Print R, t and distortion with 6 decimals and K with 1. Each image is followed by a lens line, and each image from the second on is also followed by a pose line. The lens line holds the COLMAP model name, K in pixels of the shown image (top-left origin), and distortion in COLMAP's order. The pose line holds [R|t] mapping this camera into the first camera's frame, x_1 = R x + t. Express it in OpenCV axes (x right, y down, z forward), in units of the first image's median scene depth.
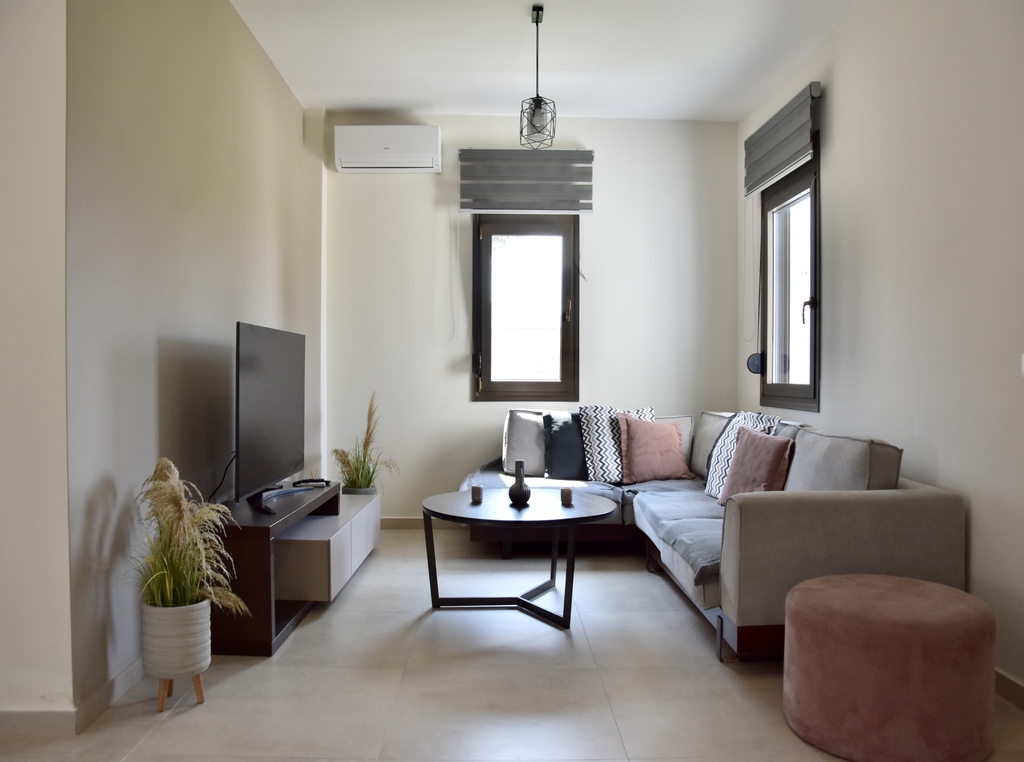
lens RADIAL K [[790.1, 0, 545.0], [0, 790.1, 383.9], [0, 0, 1]] dist [-0.074280, 0.006568]
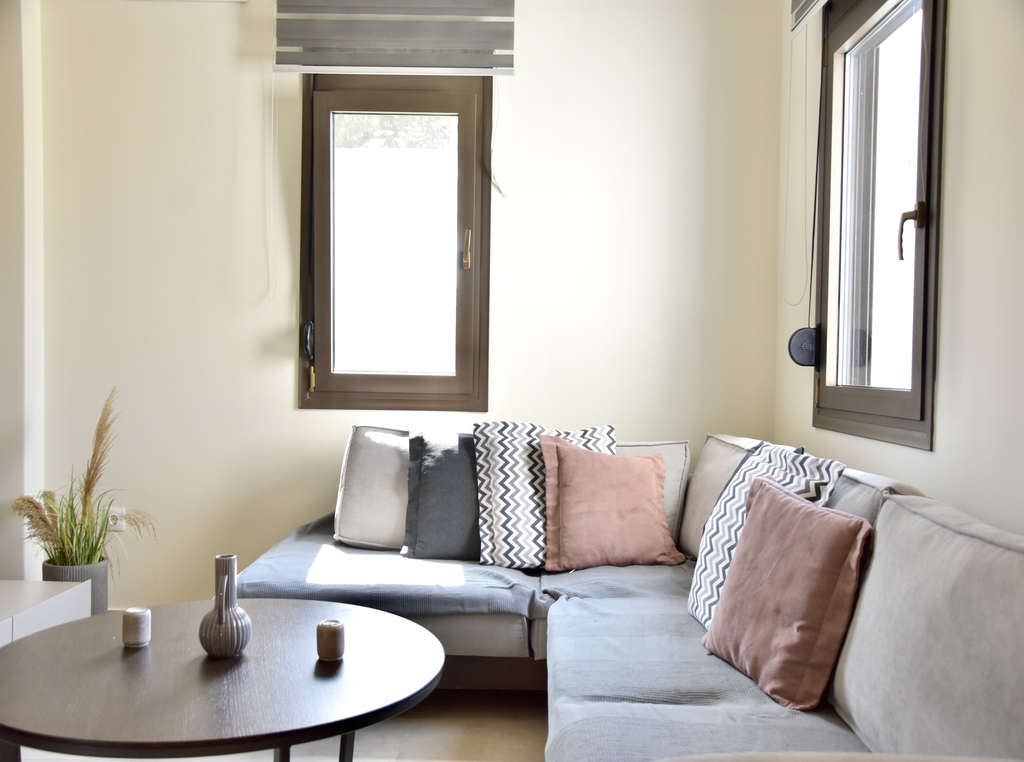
lens RADIAL K [[986.8, 0, 512.0], [0, 986.8, 381.0], [0, 0, 1]] dist [-0.007186, 0.006594]
pose [[0.998264, 0.015005, -0.056953, 0.111184], [-0.014810, 0.999883, 0.003851, -0.002967], [0.057004, -0.003001, 0.998369, 0.333704]]
